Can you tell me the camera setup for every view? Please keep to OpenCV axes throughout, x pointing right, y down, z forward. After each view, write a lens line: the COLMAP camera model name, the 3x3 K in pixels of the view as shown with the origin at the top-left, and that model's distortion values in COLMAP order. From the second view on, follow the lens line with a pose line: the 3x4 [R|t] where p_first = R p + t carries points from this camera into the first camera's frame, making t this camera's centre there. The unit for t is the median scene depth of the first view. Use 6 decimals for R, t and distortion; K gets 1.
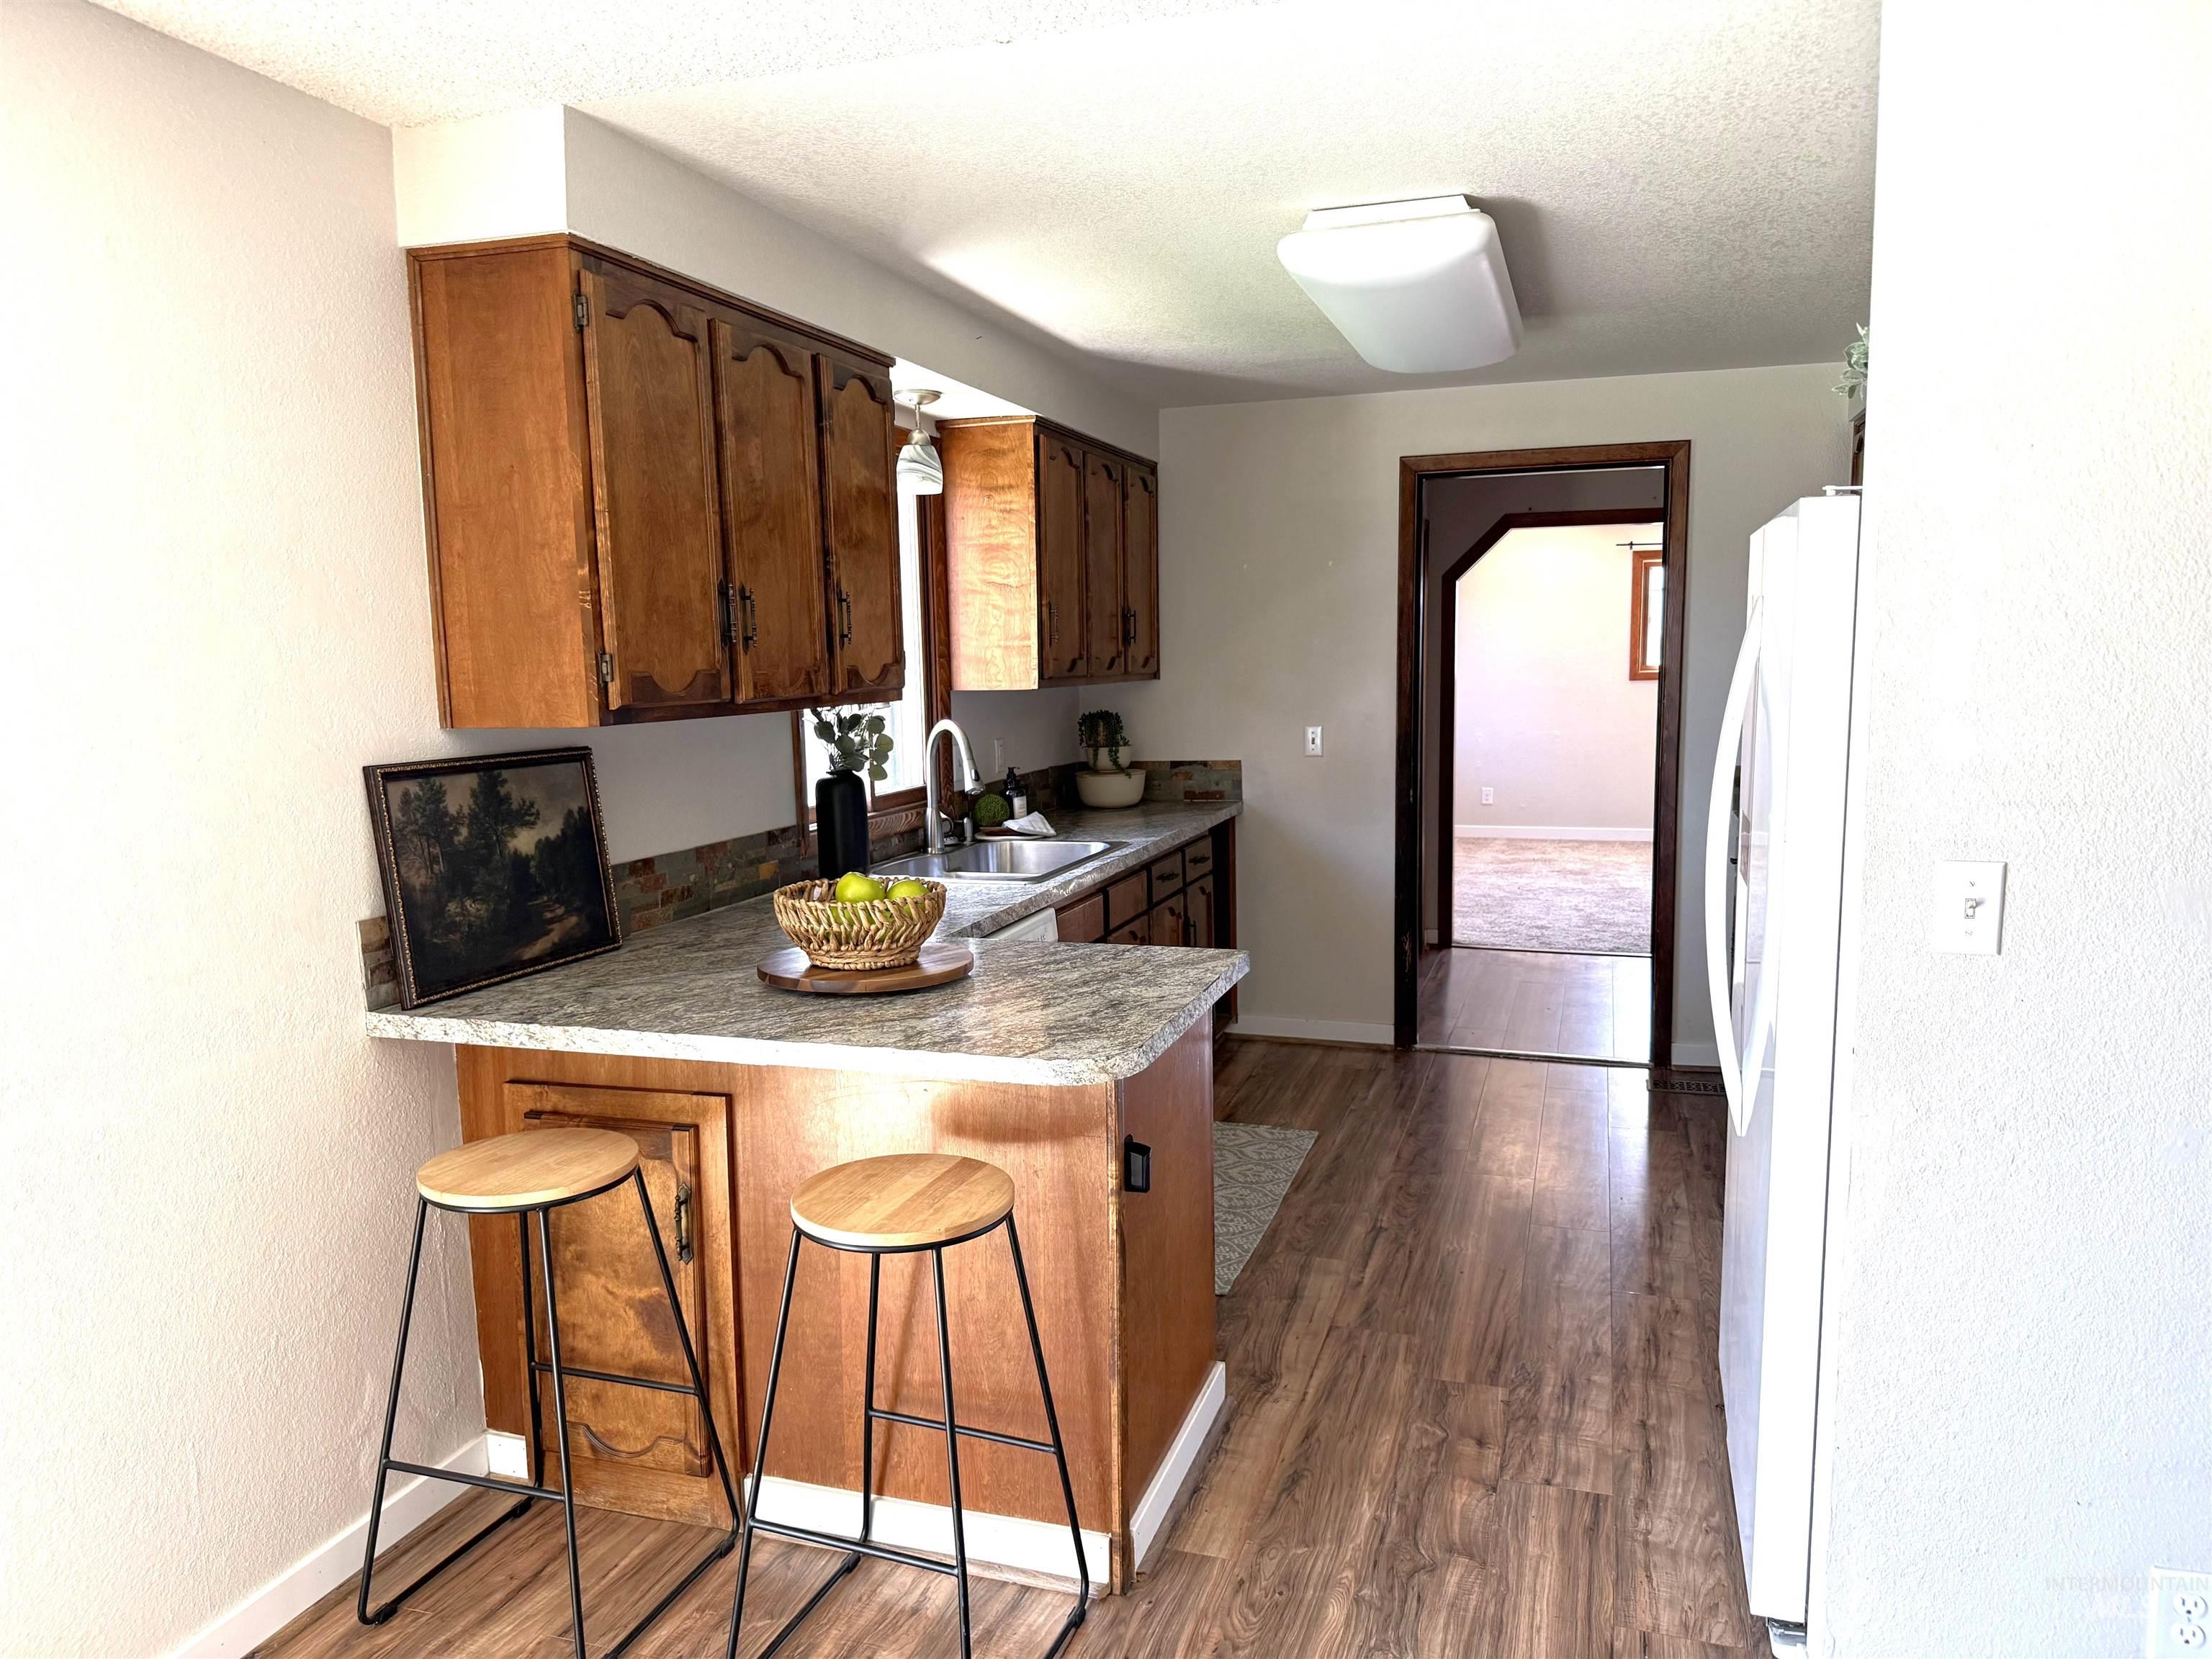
lens RADIAL K [[1533.2, 0, 1106.0], [0, 1533.2, 829.5], [0, 0, 1]] dist [0.008516, -0.000154]
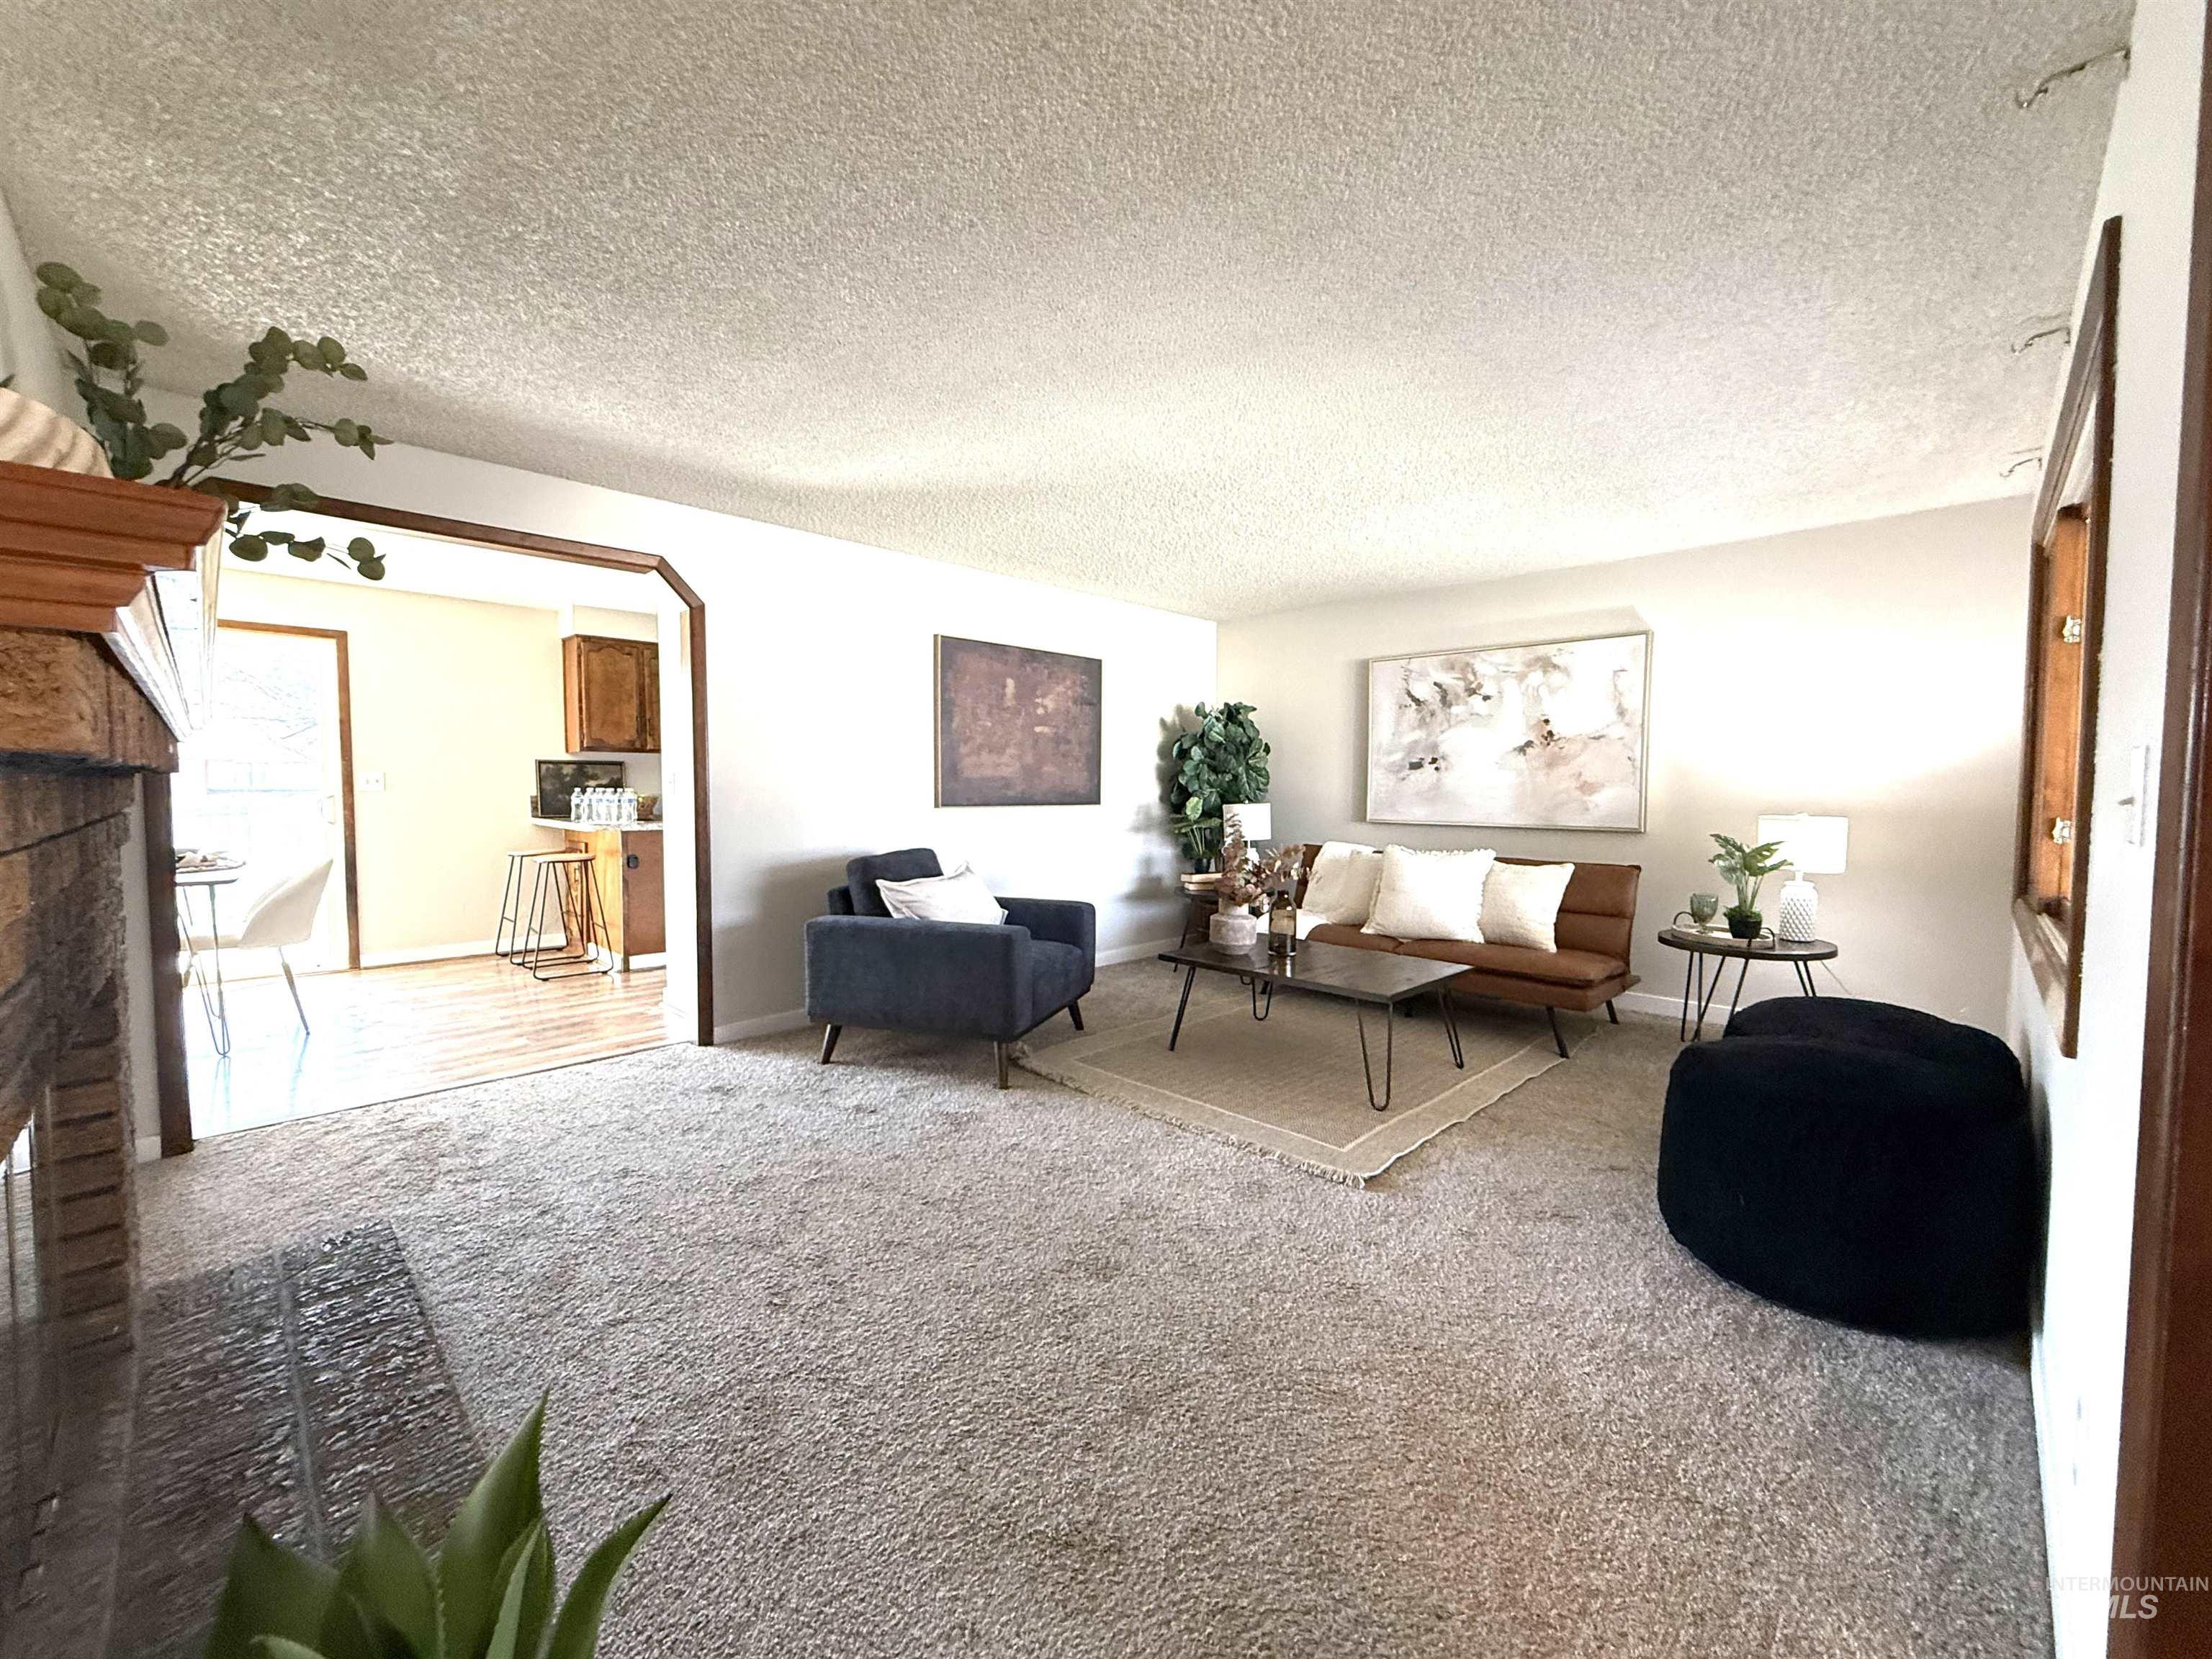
lens RADIAL K [[879.4, 0, 1099.6], [0, 879.4, 817.3], [0, 0, 1]] dist [0.000381, -0.000092]
pose [[0.890324, 0.035789, -0.453918, 1.378485], [-0.073023, 0.995225, -0.064761, 0.110516], [0.449433, 0.090805, 0.888687, -0.308757]]
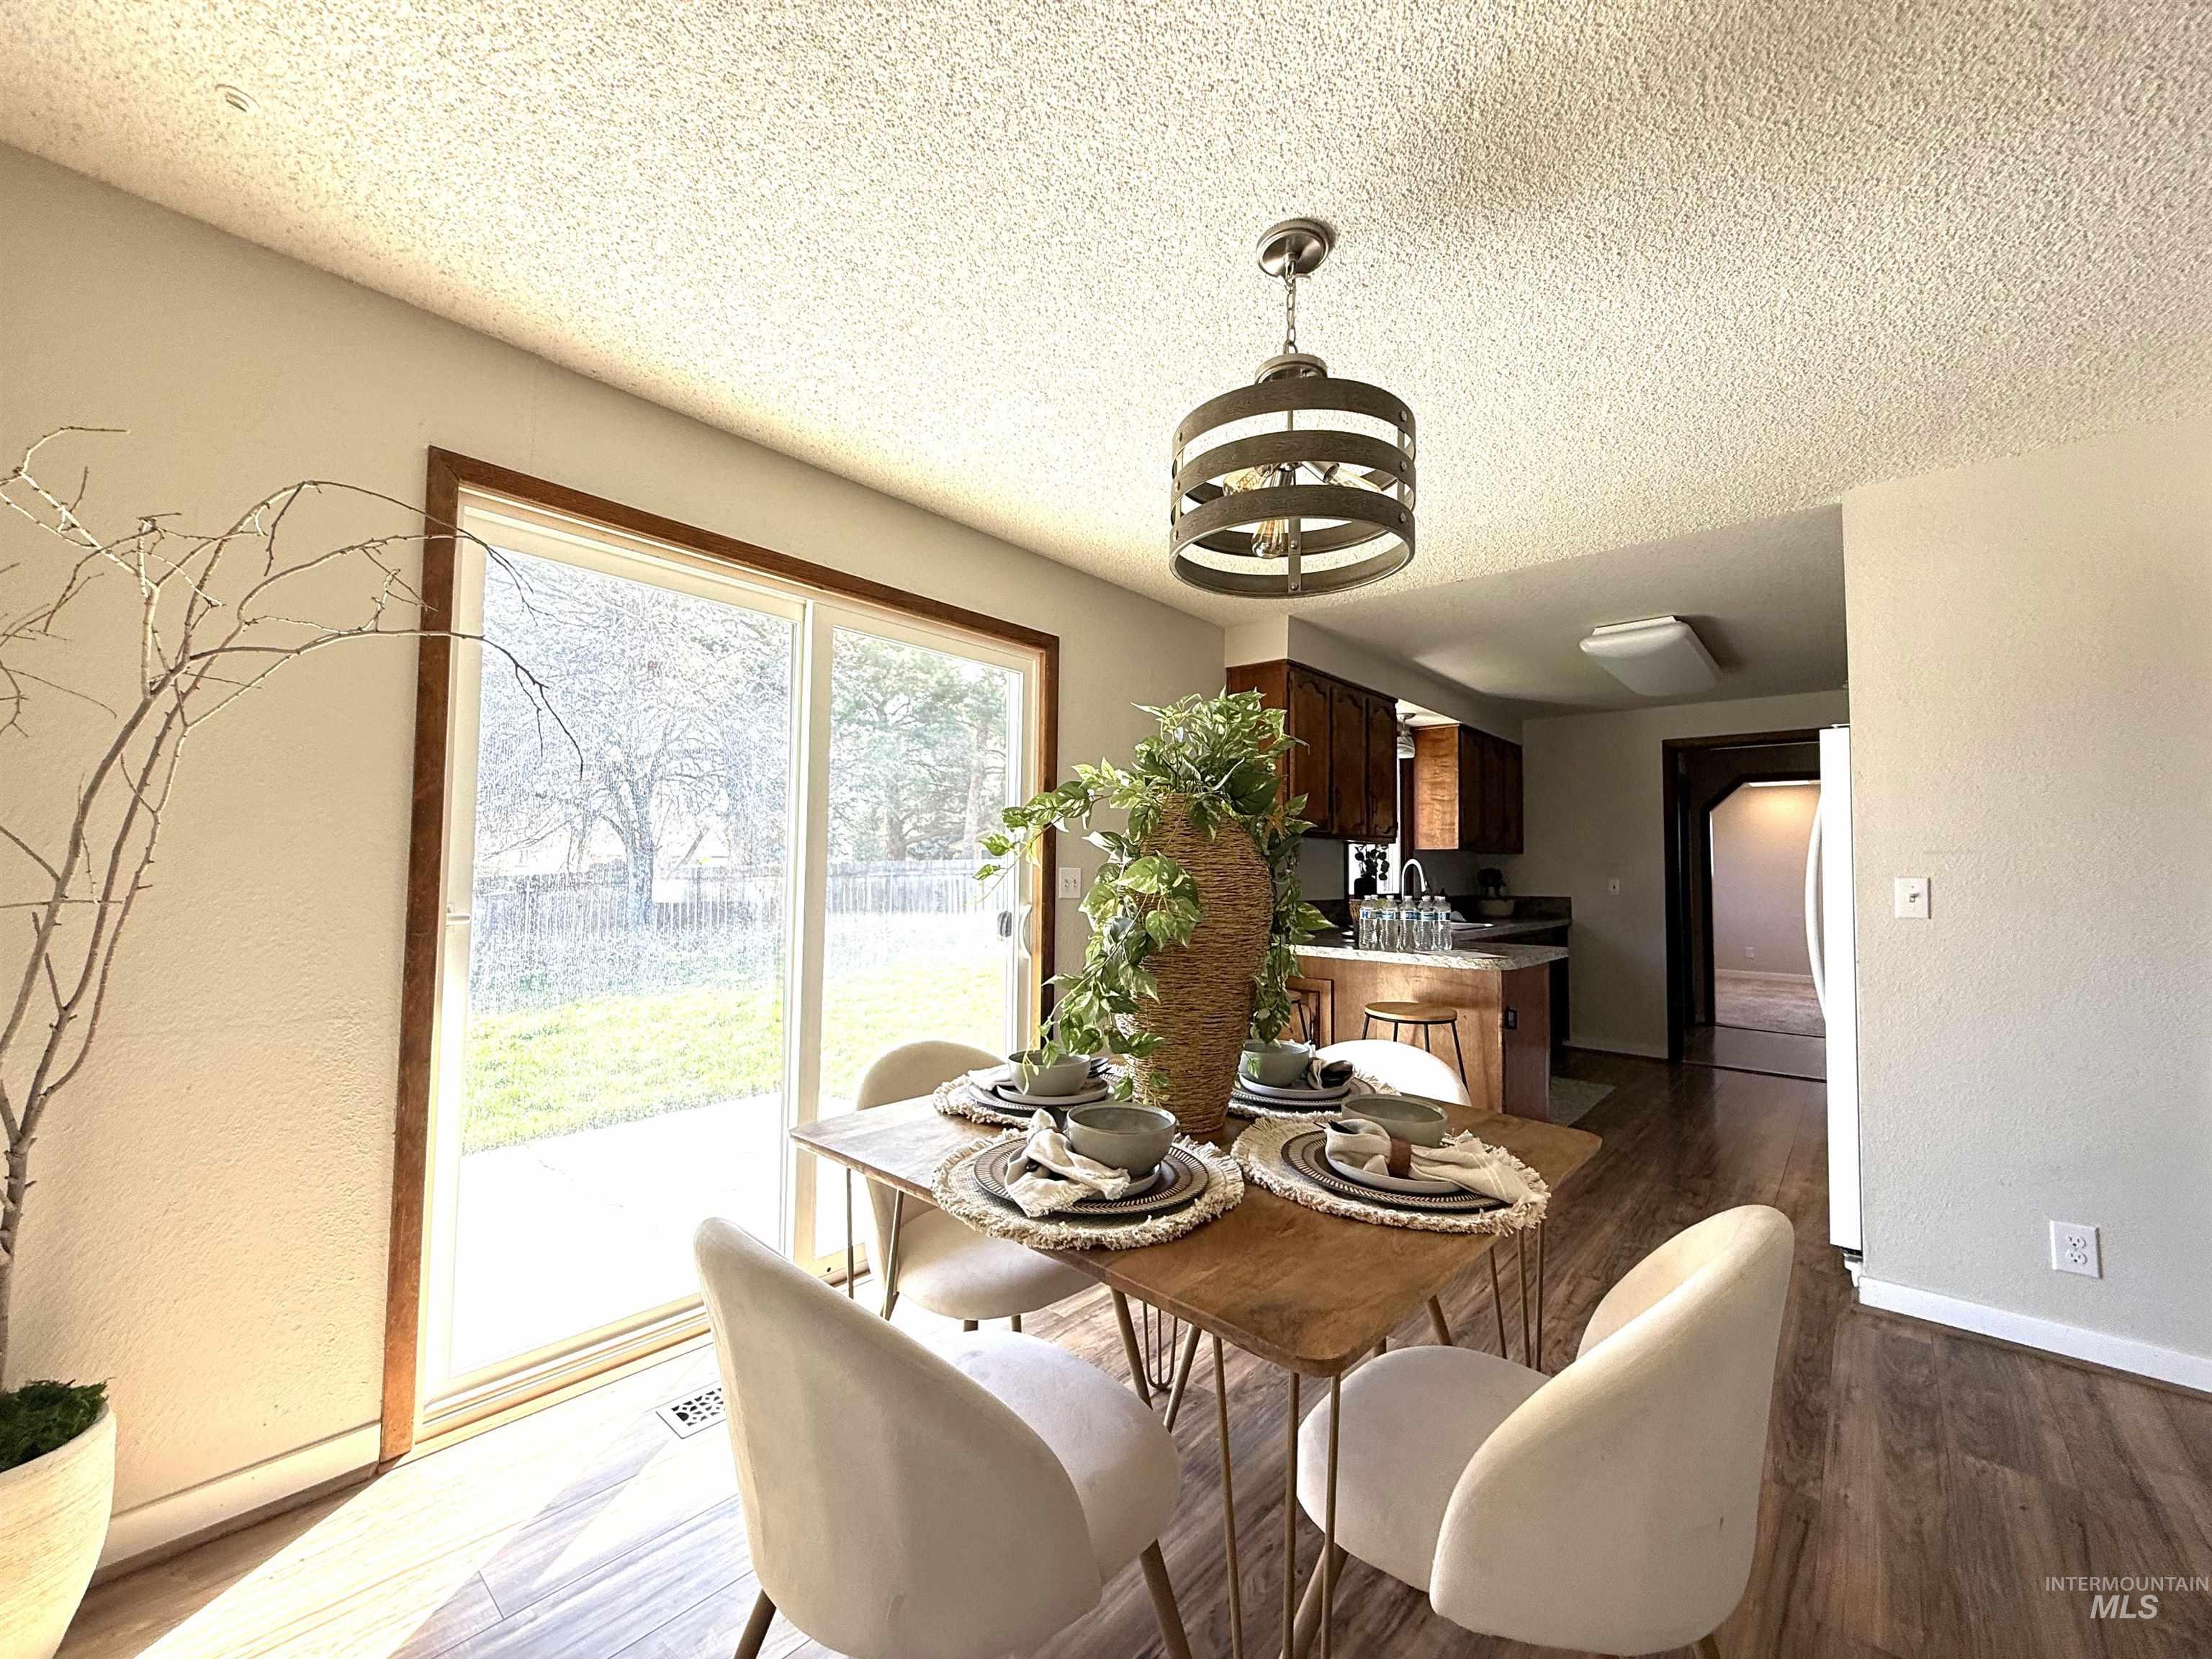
lens RADIAL K [[879.4, 0, 1099.6], [0, 879.4, 817.3], [0, 0, 1]] dist [0.000381, -0.000092]
pose [[0.914611, 0.006503, -0.404283, -0.008270], [-0.080655, 0.982710, -0.166660, 0.125695], [0.396209, 0.185037, 0.899322, -0.343073]]
